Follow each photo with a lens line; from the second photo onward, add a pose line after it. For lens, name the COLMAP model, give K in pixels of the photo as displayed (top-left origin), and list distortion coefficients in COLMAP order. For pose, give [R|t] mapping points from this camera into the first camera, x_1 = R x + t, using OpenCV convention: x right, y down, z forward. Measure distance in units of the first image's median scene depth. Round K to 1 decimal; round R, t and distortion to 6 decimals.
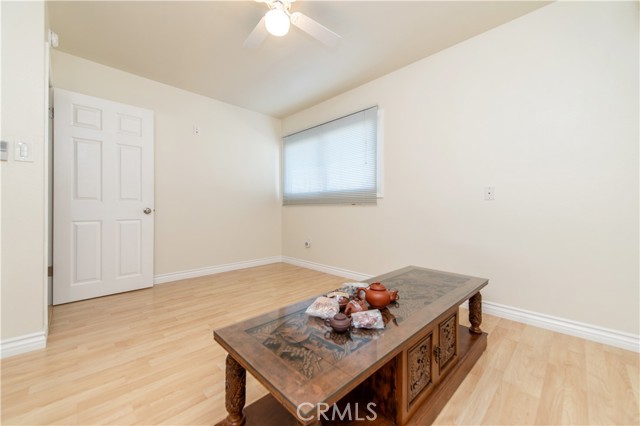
lens RADIAL K [[252.0, 0, 320.8], [0, 252.0, 206.2], [0, 0, 1]] dist [0.003503, -0.001507]
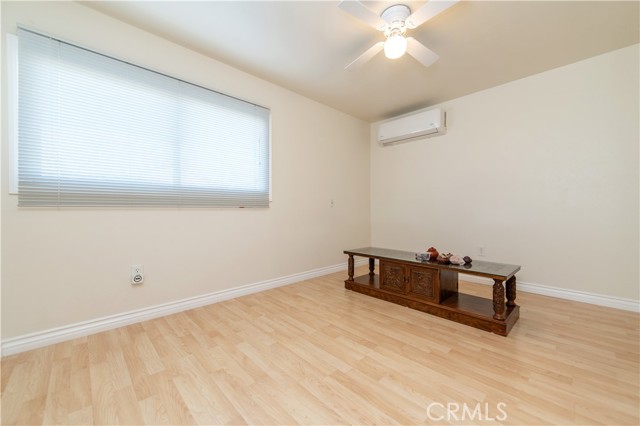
lens RADIAL K [[252.0, 0, 320.7], [0, 252.0, 212.3], [0, 0, 1]] dist [0.003503, -0.001507]
pose [[0.014520, -0.001772, 0.999893, -0.719903], [-0.003602, 0.999992, 0.001825, 0.006899], [-0.999888, -0.003628, 0.014514, 0.727839]]
